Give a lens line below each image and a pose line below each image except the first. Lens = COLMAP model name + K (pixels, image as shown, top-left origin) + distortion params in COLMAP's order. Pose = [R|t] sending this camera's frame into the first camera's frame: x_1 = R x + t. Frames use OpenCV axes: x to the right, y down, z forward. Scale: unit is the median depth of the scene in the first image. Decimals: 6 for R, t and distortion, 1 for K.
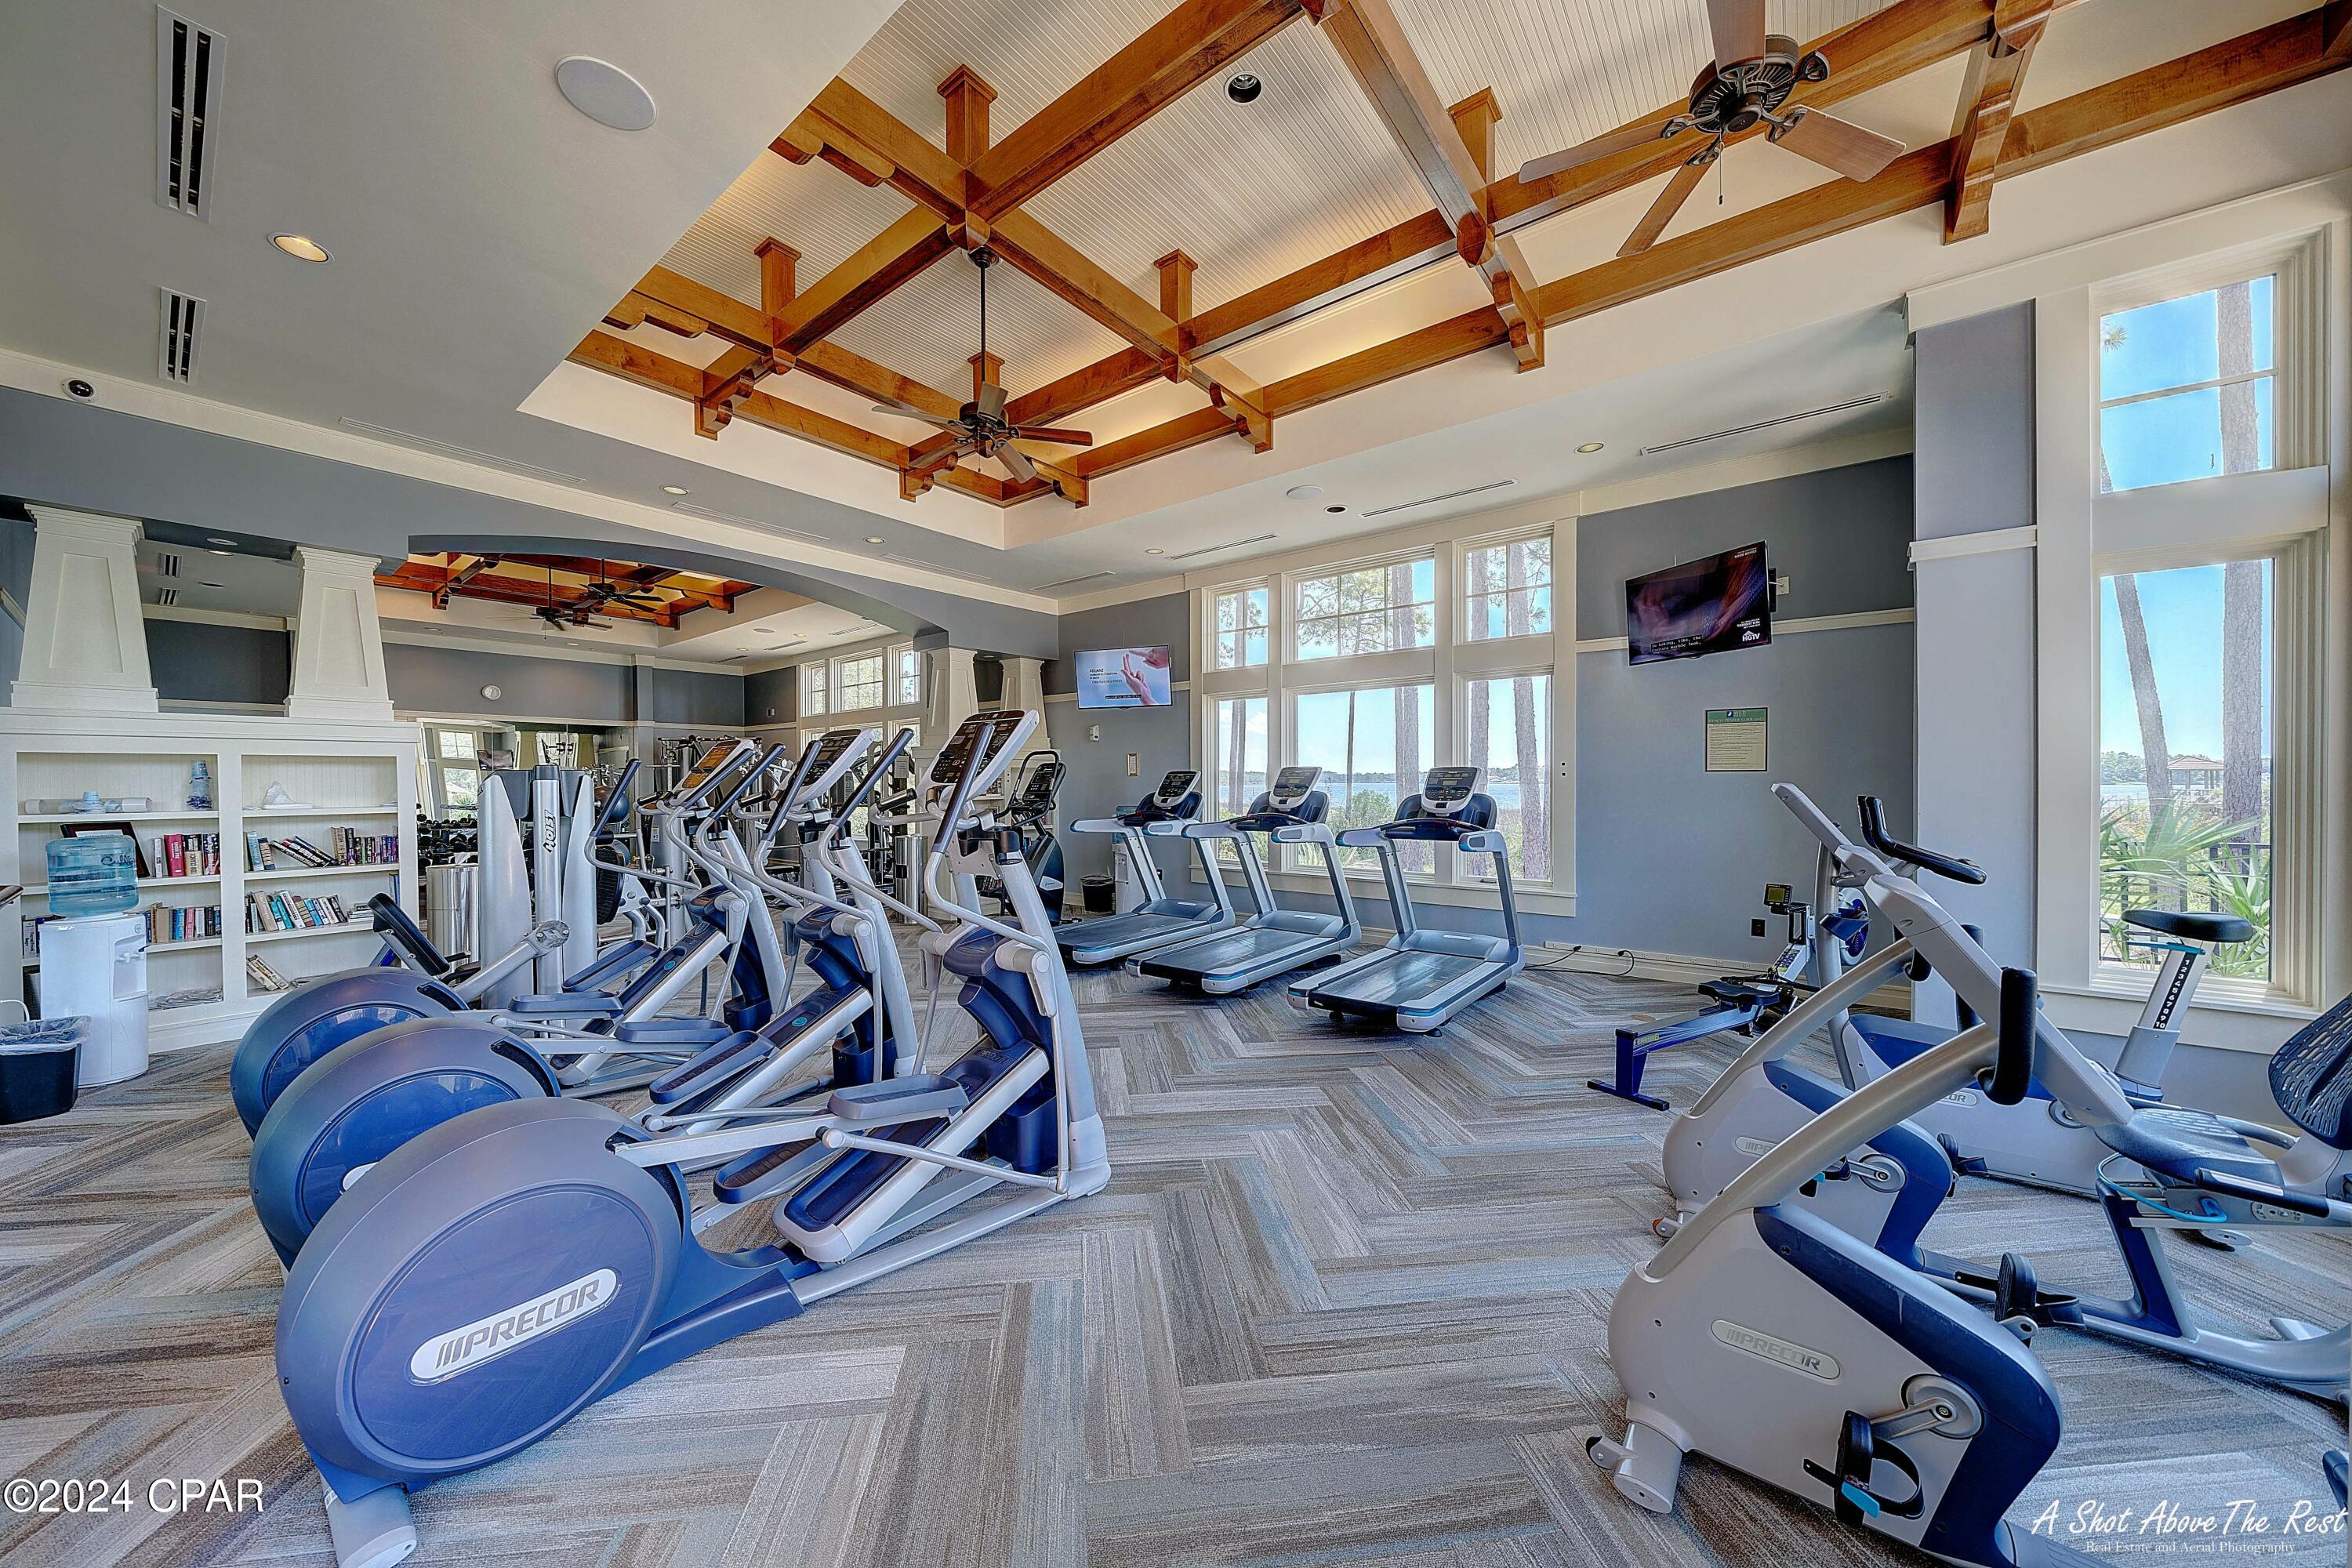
lens RADIAL K [[796.6, 0, 1176.0], [0, 796.6, 784.0], [0, 0, 1]] dist [-0.009336, 0.000006]
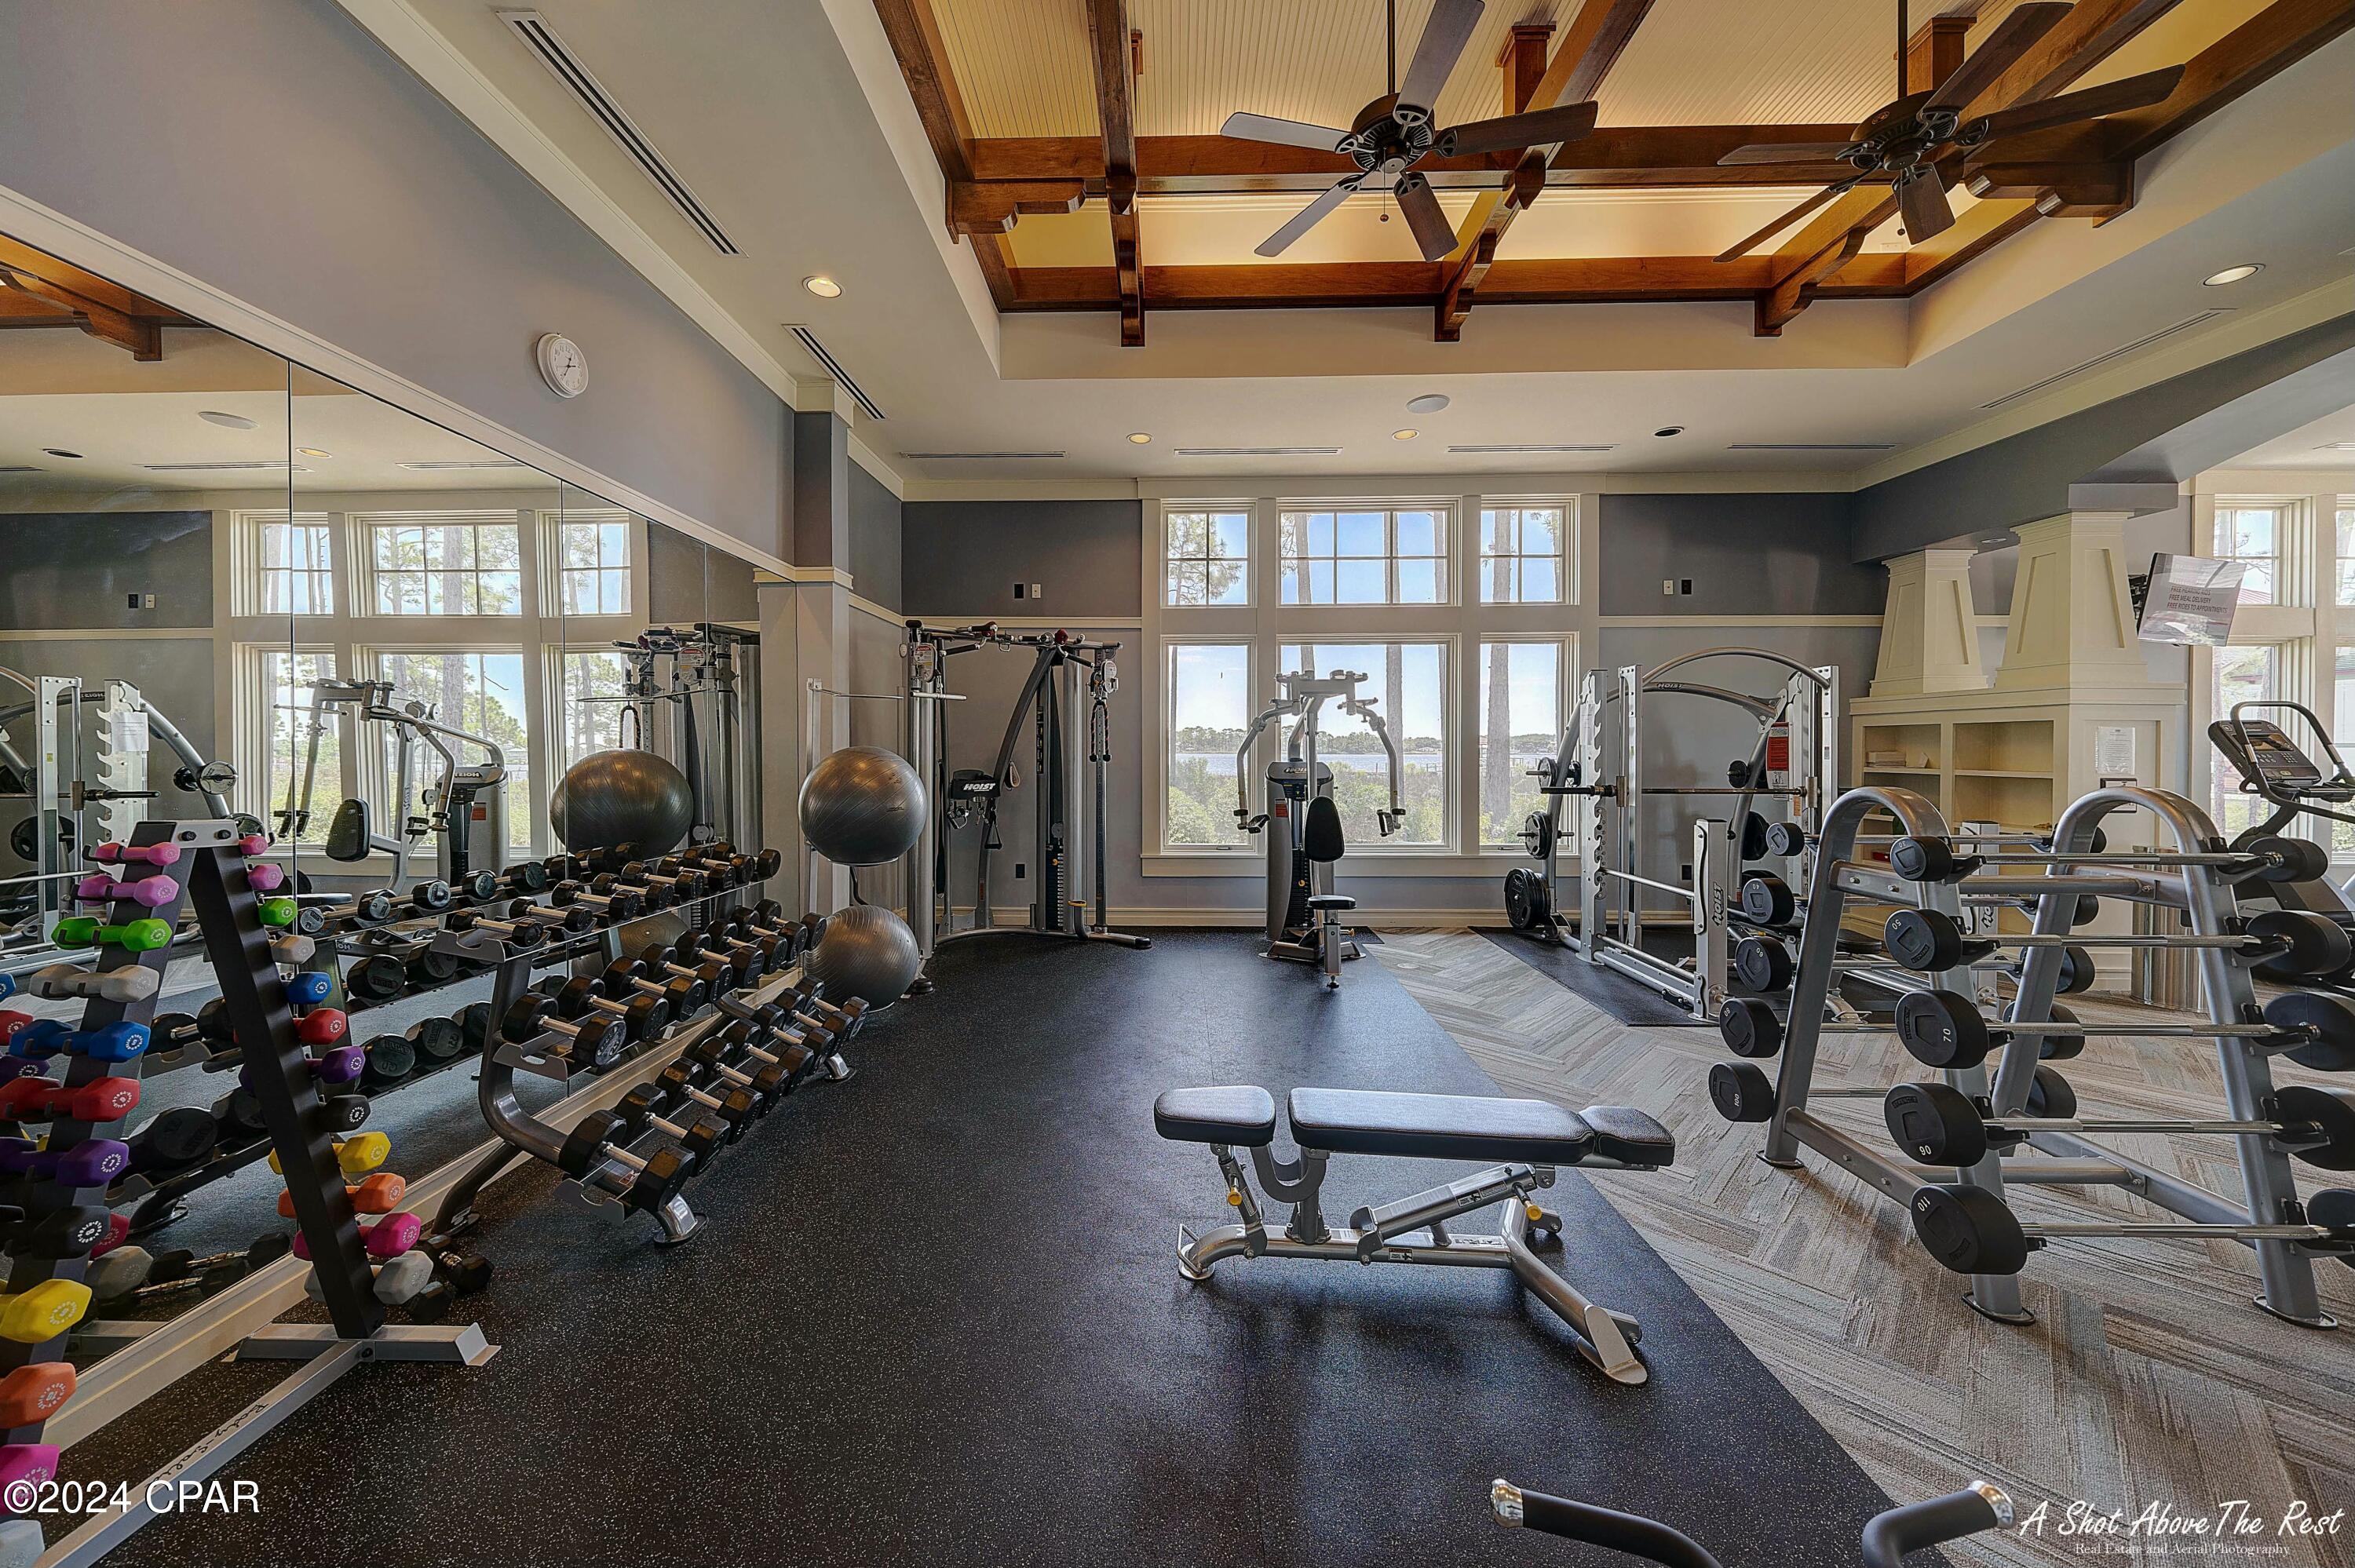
lens RADIAL K [[814.5, 0, 1168.0], [0, 814.5, 753.5], [0, 0, 1]] dist [0.000321, 0.000034]
pose [[0.804435, 0.002285, 0.594037, -0.523056], [-0.008348, 0.999937, 0.007458, -0.000496], [-0.593982, -0.010958, 0.804403, 0.418450]]
